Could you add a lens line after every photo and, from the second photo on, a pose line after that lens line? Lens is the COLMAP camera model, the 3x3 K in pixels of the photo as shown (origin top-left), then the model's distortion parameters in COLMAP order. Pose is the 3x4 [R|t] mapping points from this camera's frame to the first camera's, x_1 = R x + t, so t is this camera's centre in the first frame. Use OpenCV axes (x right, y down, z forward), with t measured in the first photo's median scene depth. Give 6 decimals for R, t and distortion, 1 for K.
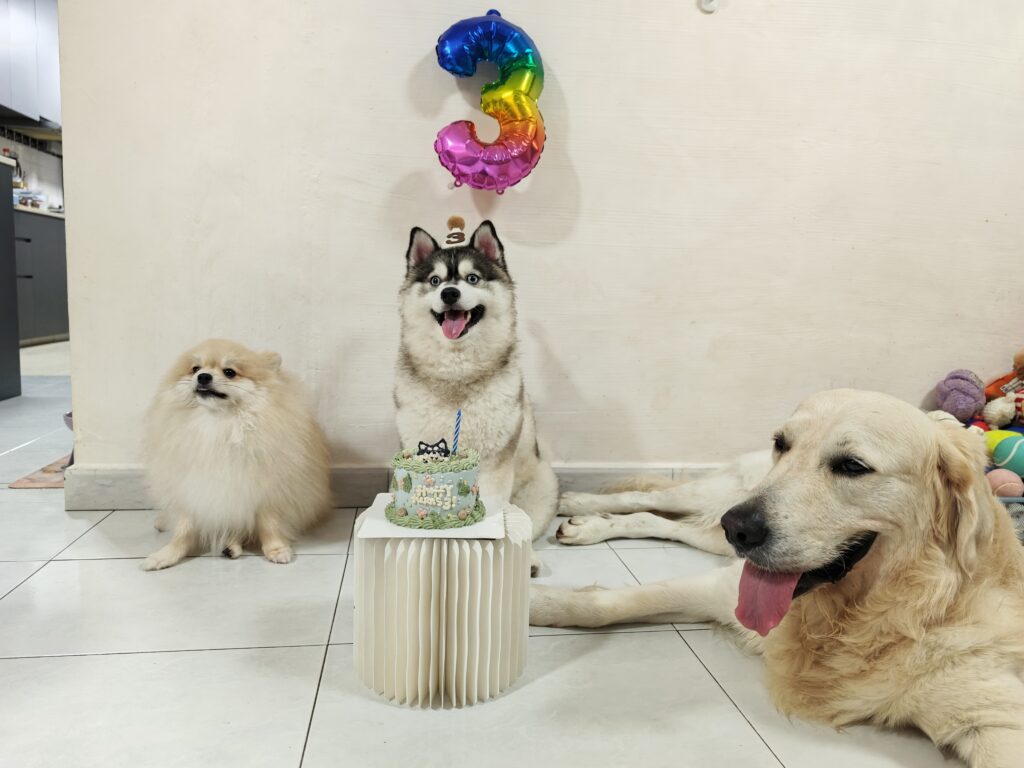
lens RADIAL K [[691.1, 0, 506.9], [0, 691.1, 365.3], [0, 0, 1]] dist [-0.002217, -0.001901]
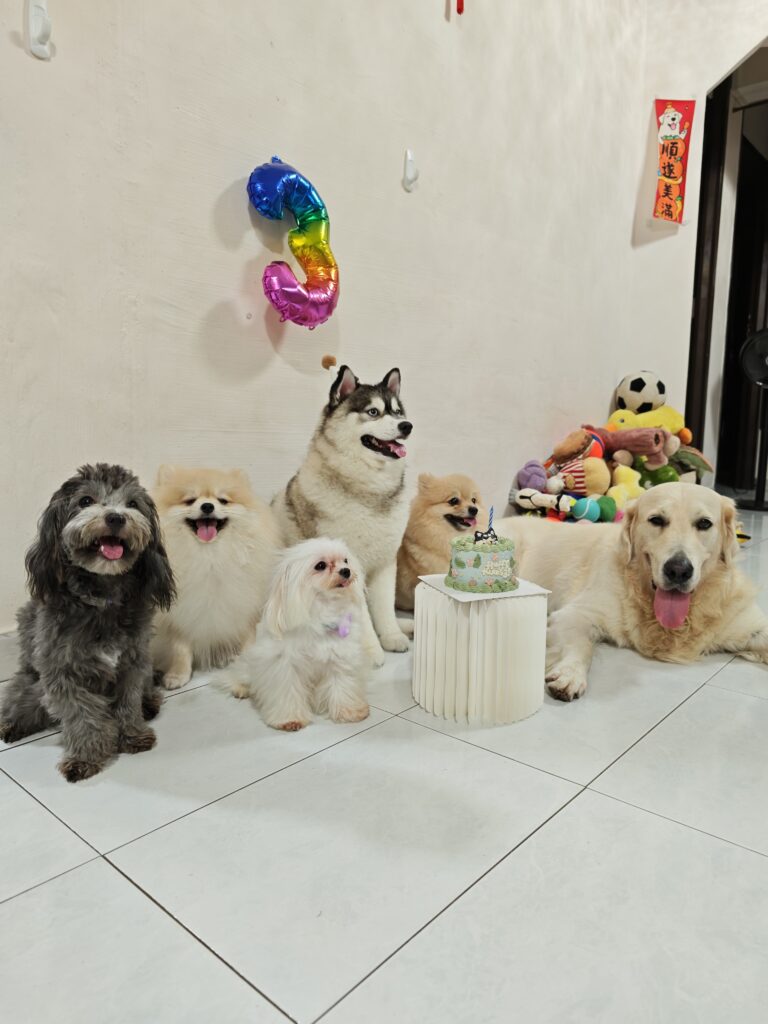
lens RADIAL K [[691.1, 0, 392.4], [0, 691.1, 505.5], [0, 0, 1]] dist [-0.002217, -0.001901]
pose [[0.766464, -0.105269, 0.633602, -0.752762], [0.080274, 0.994443, 0.068113, -0.031826], [-0.637252, -0.001345, 0.770655, 0.045433]]
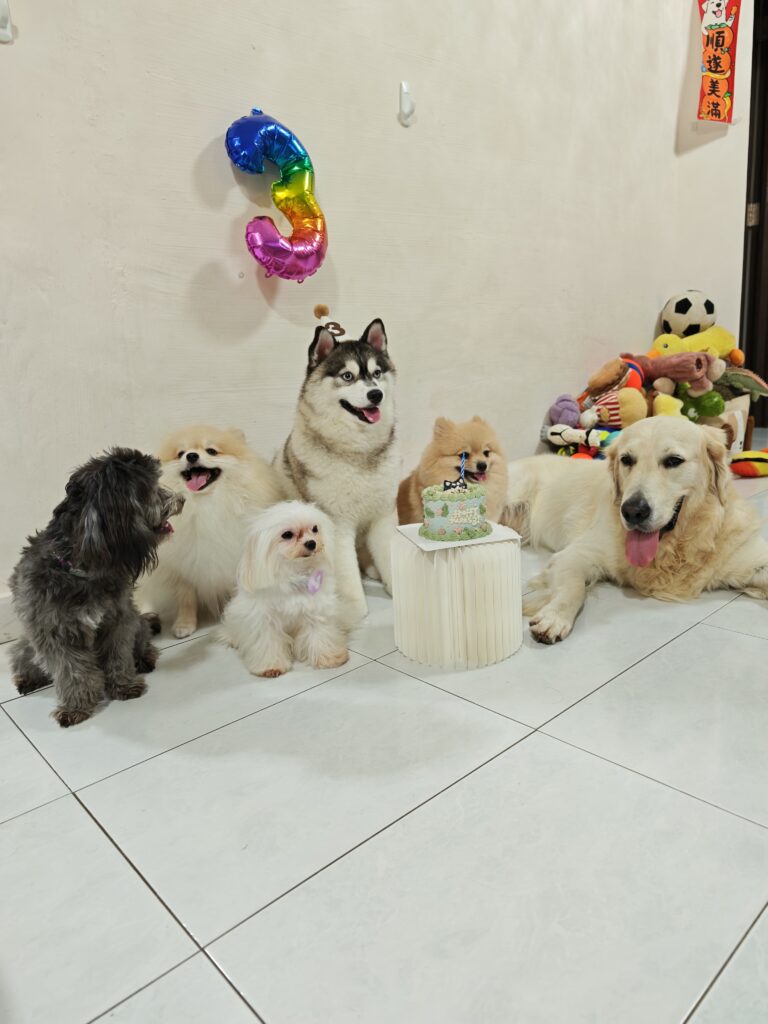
lens RADIAL K [[691.1, 0, 390.8], [0, 691.1, 499.1], [0, 0, 1]] dist [-0.002217, -0.001901]
pose [[0.829634, -0.192286, 0.524151, -0.635061], [0.142585, 0.980660, 0.134073, -0.035778], [-0.539794, -0.036495, 0.841006, -0.058232]]
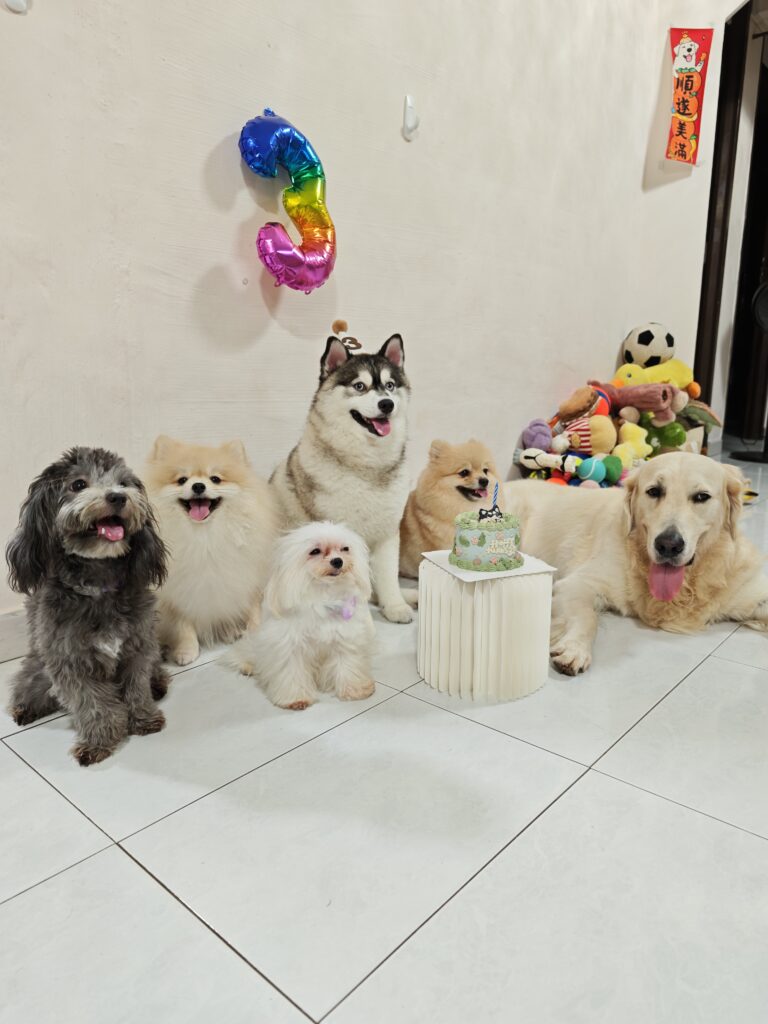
lens RADIAL K [[691.1, 0, 385.7], [0, 691.1, 510.2], [0, 0, 1]] dist [-0.002217, -0.001901]
pose [[0.773661, -0.165223, 0.611678, -0.739359], [0.093212, 0.984577, 0.148051, -0.071097], [-0.626706, -0.057525, 0.777130, 0.056562]]
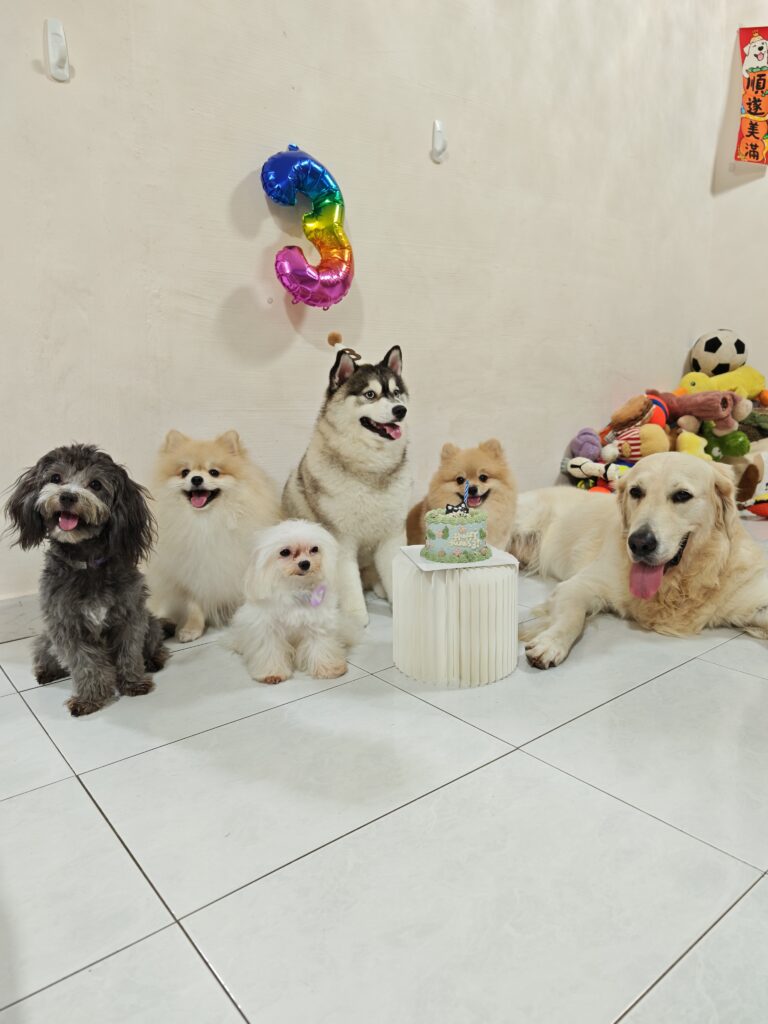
lens RADIAL K [[691.1, 0, 383.5], [0, 691.1, 509.3], [0, 0, 1]] dist [-0.002217, -0.001901]
pose [[0.866165, -0.138507, 0.480181, -0.624144], [0.100155, 0.989443, 0.104741, -0.028269], [-0.489619, -0.042631, 0.870894, -0.112428]]
